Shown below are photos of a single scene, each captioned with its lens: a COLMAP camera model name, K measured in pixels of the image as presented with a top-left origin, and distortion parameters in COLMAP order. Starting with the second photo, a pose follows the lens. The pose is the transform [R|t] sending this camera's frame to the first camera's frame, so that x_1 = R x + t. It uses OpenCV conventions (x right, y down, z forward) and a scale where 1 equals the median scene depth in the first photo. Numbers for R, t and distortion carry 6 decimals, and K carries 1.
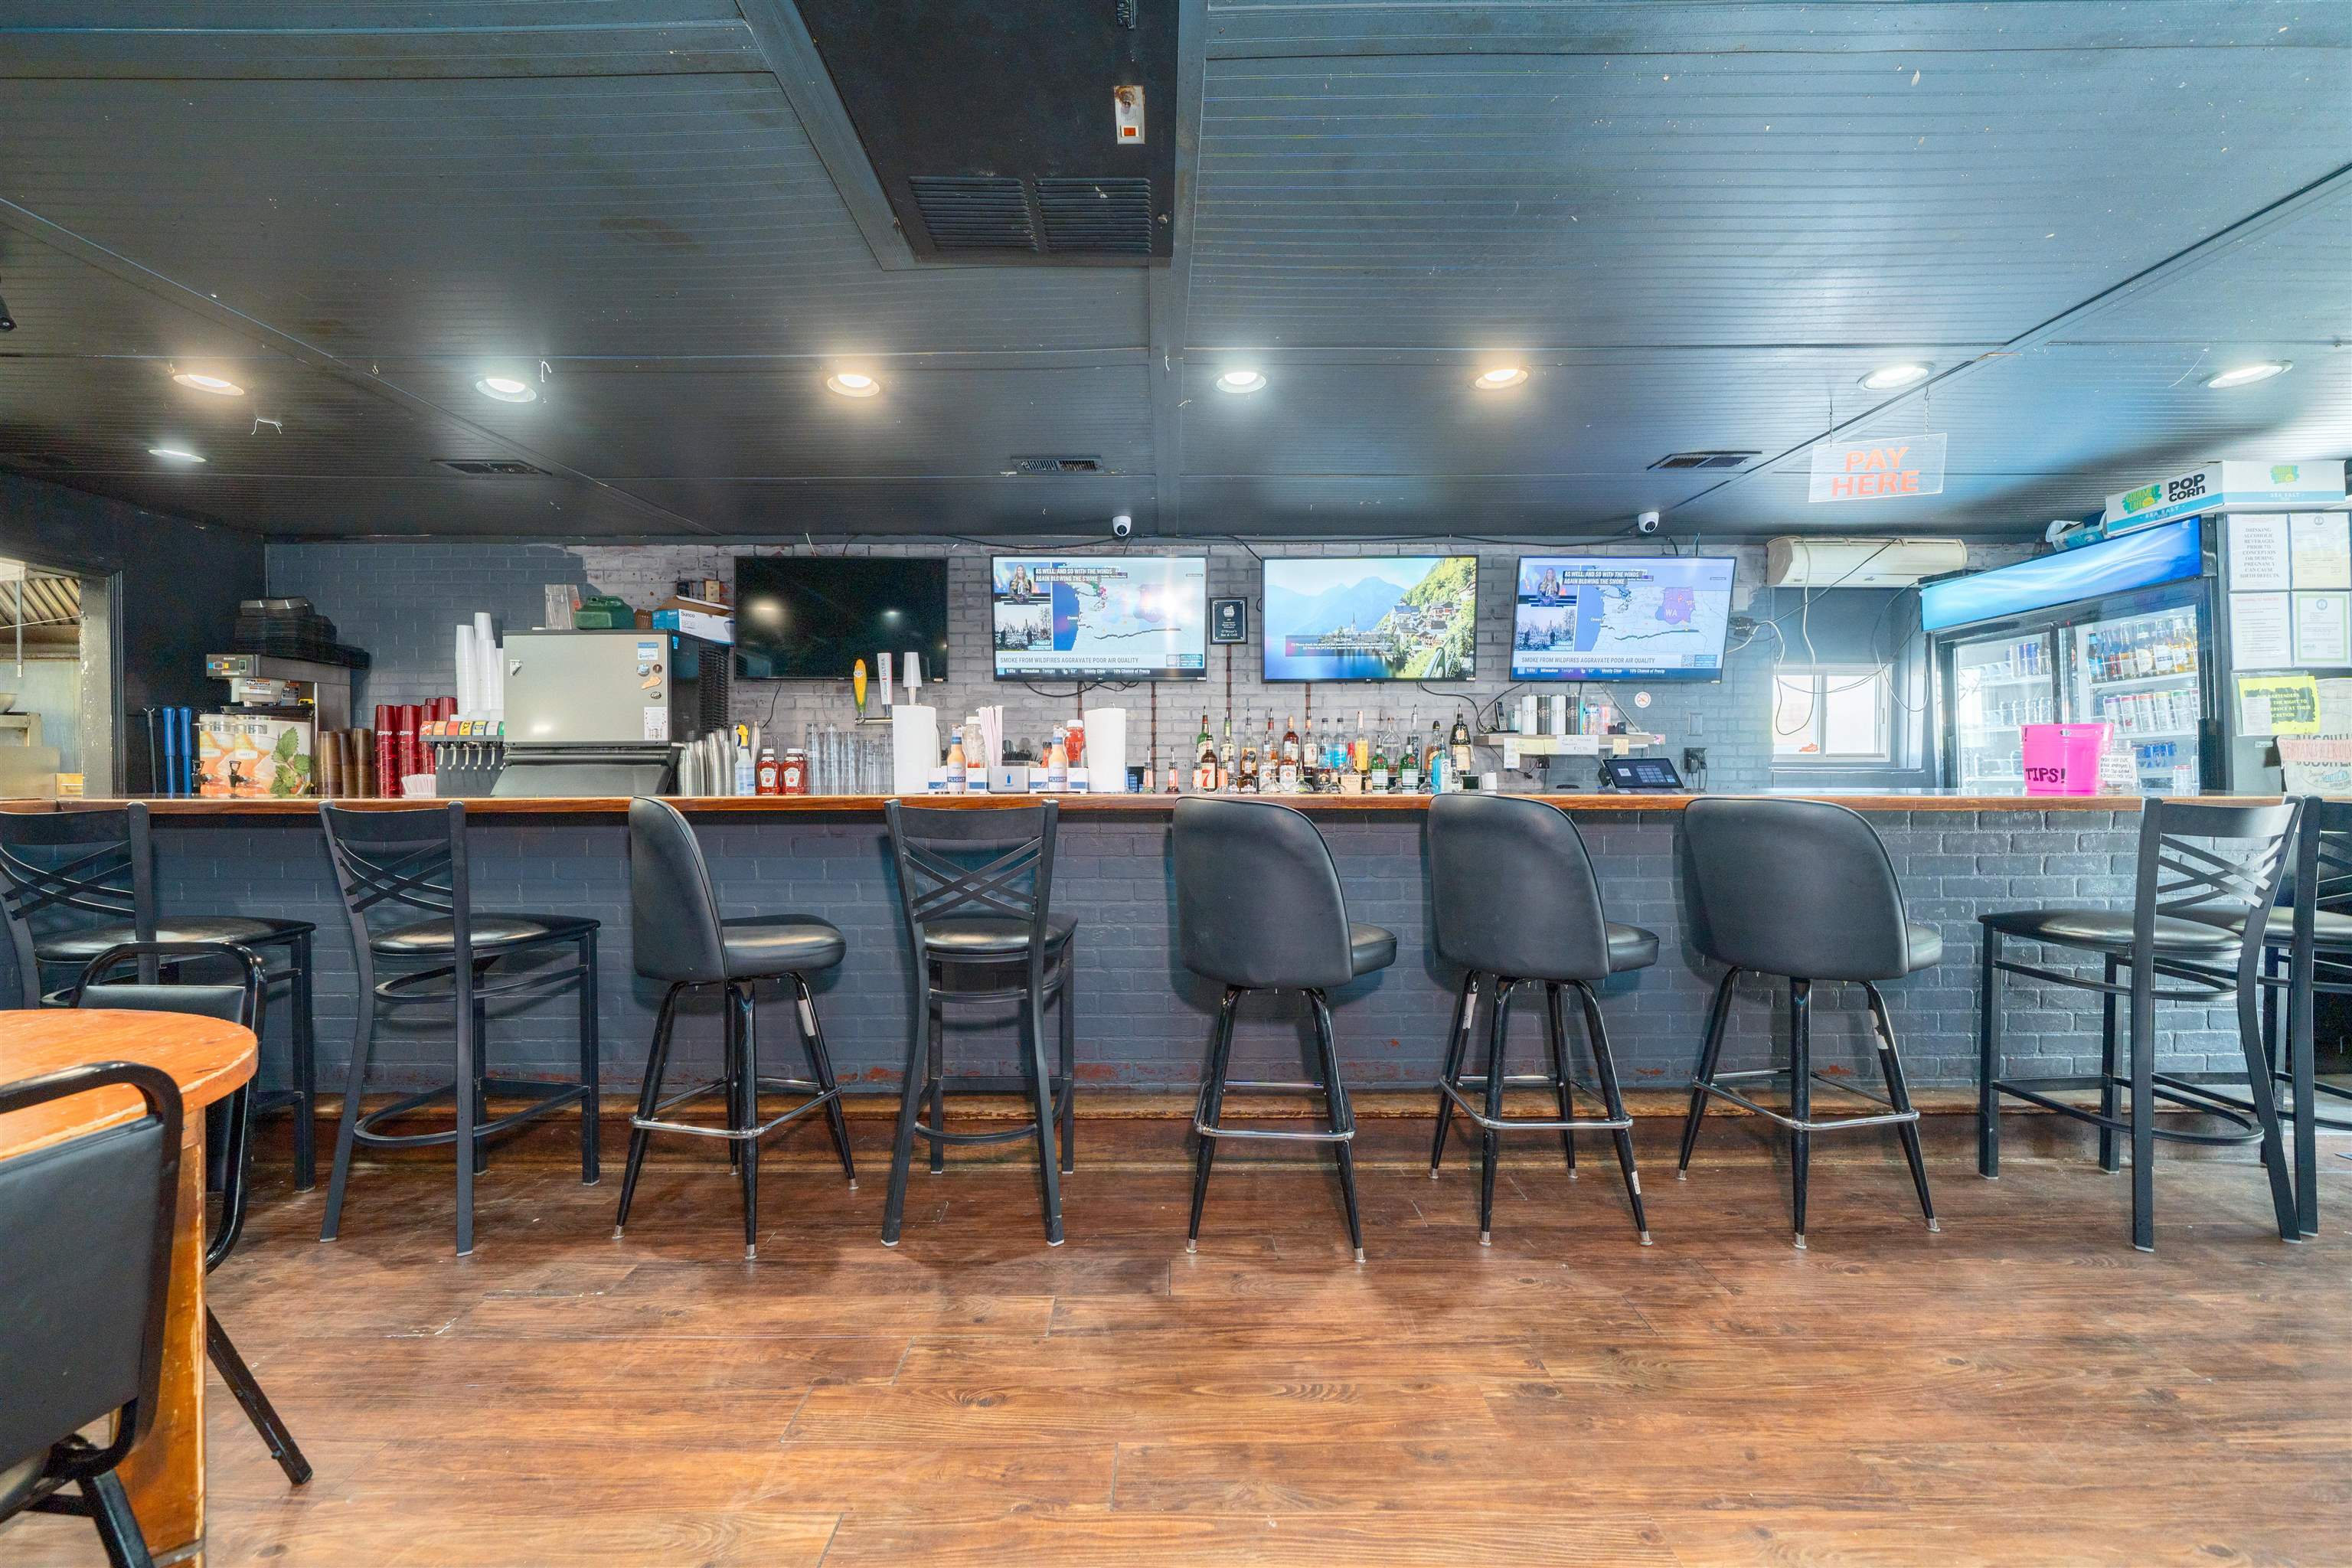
lens RADIAL K [[945.0, 0, 1171.2], [0, 945.0, 775.0], [0, 0, 1]] dist [0.001150, 0.000361]
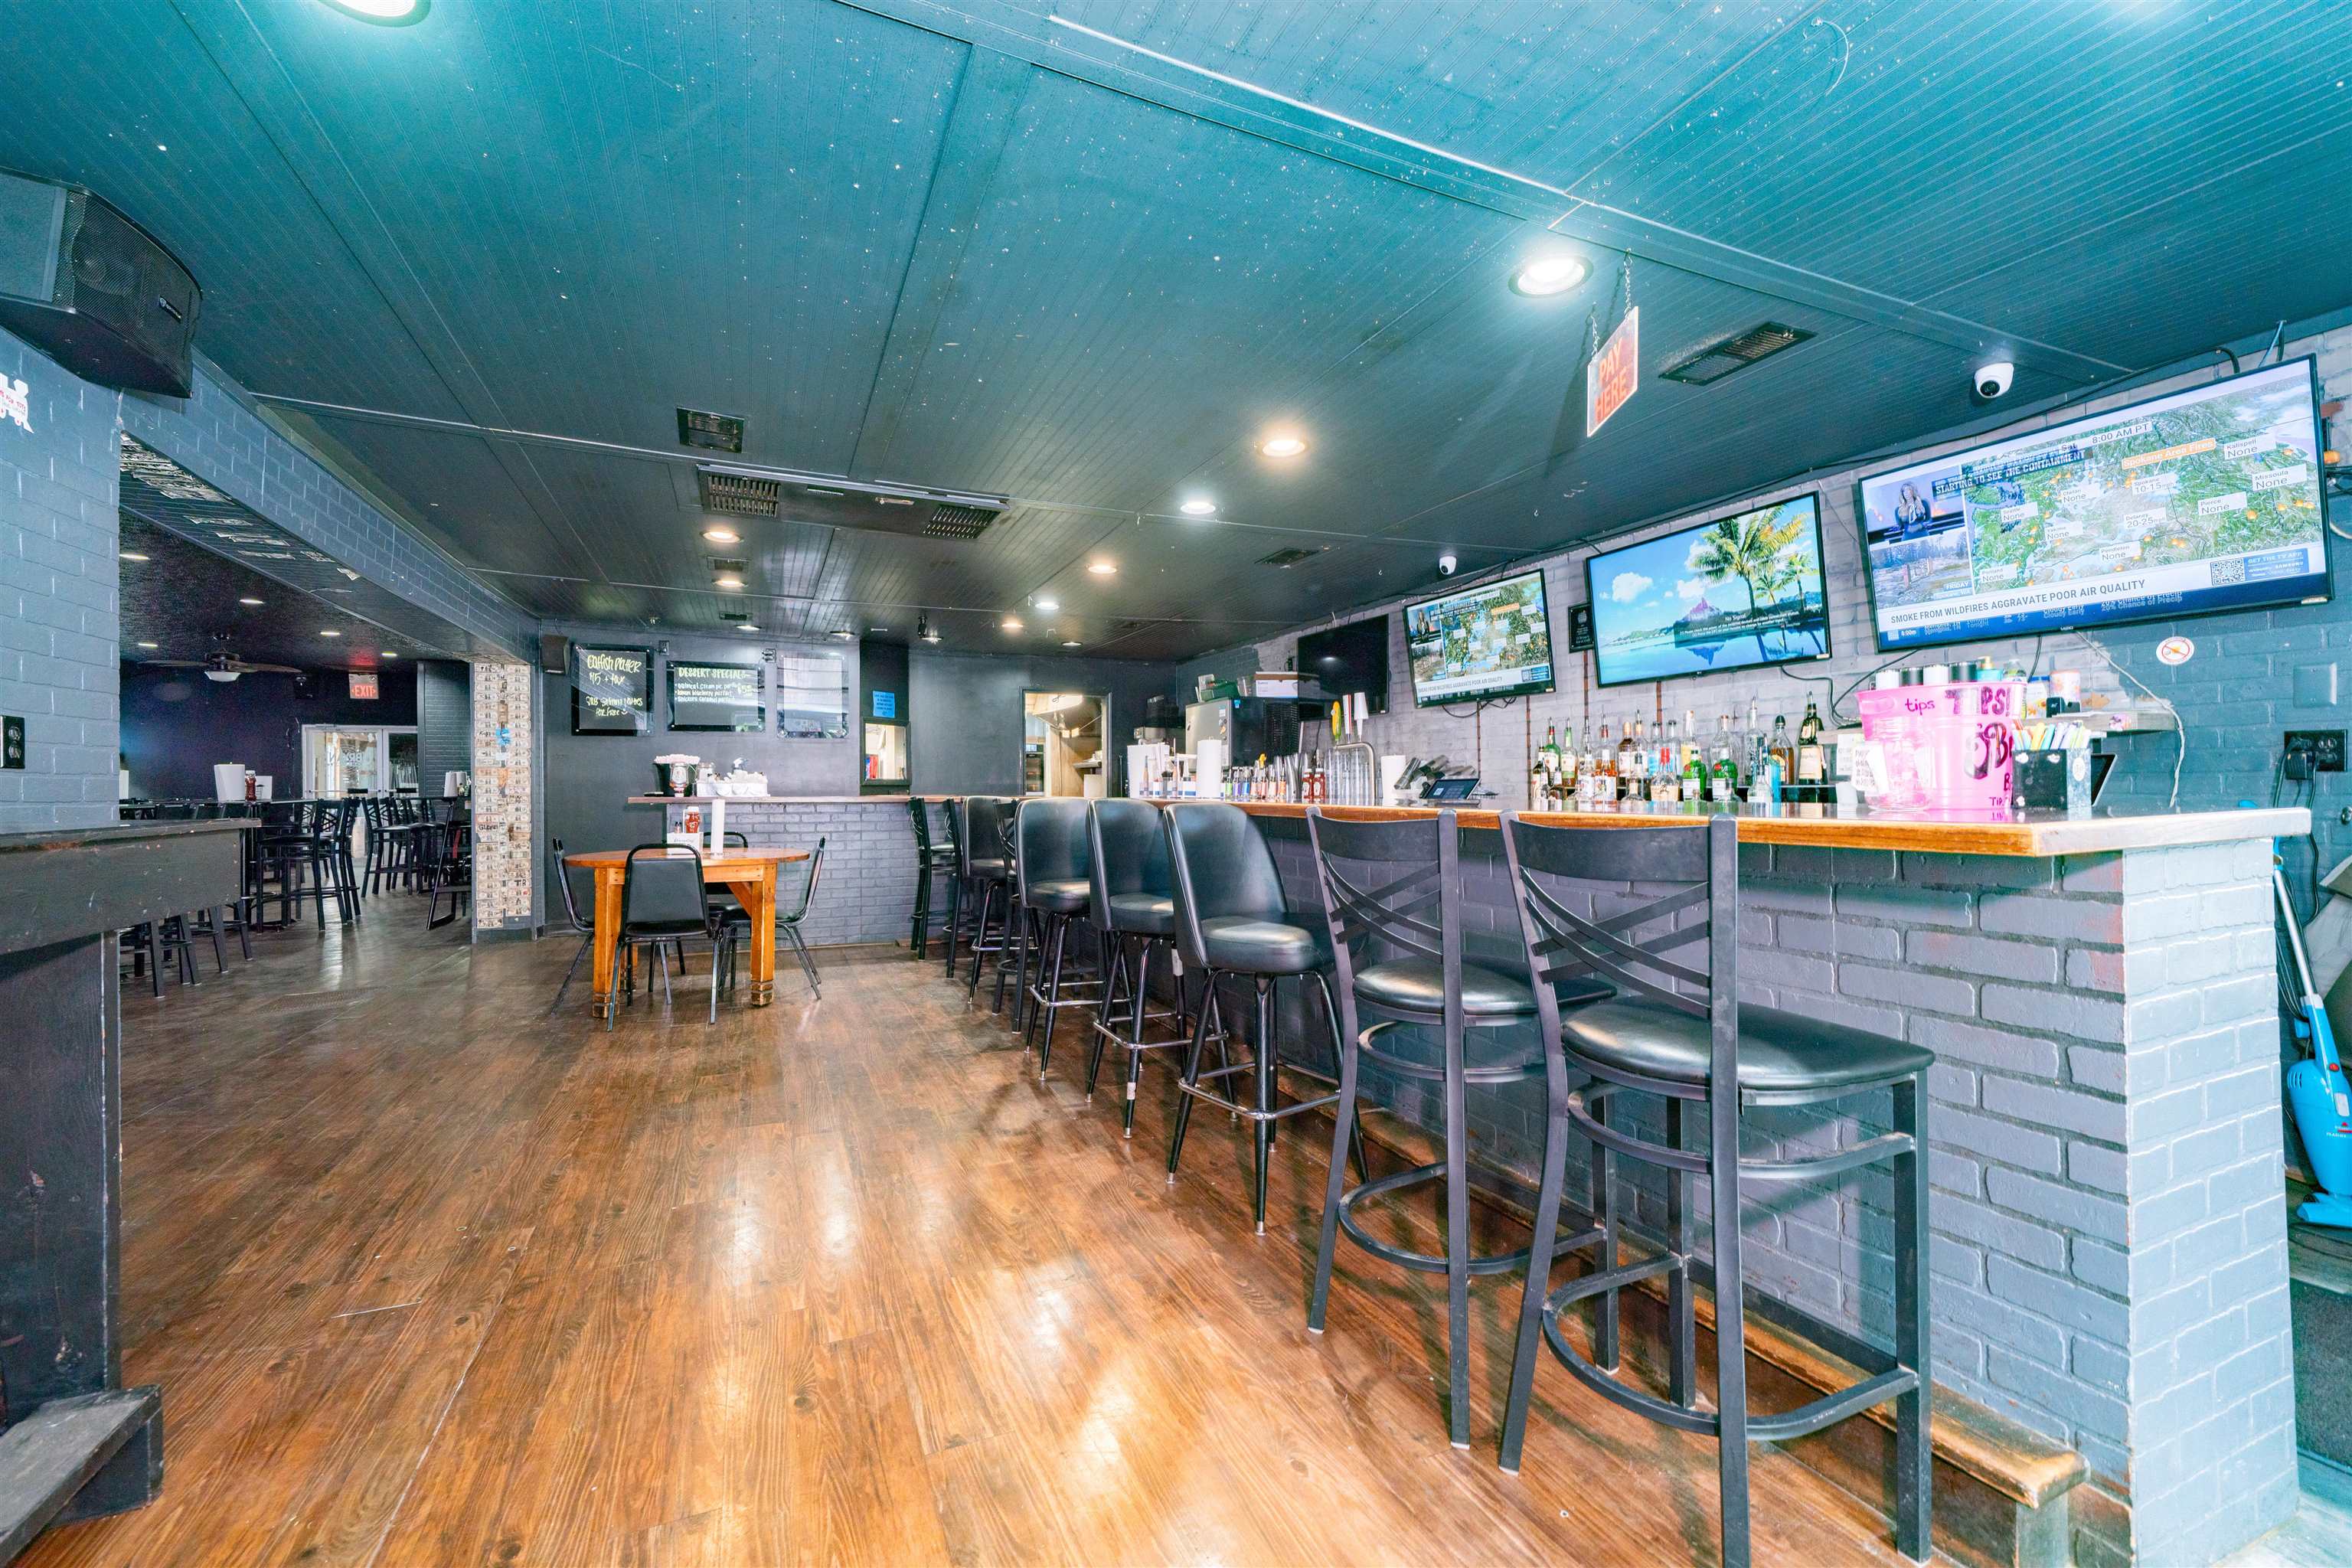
lens RADIAL K [[945.0, 0, 1171.2], [0, 945.0, 775.0], [0, 0, 1]] dist [0.001150, 0.000361]
pose [[0.401965, -0.012727, -0.915567, 0.798509], [0.006718, 0.999917, -0.010951, -0.003328], [0.915630, -0.001749, 0.402017, 0.231286]]
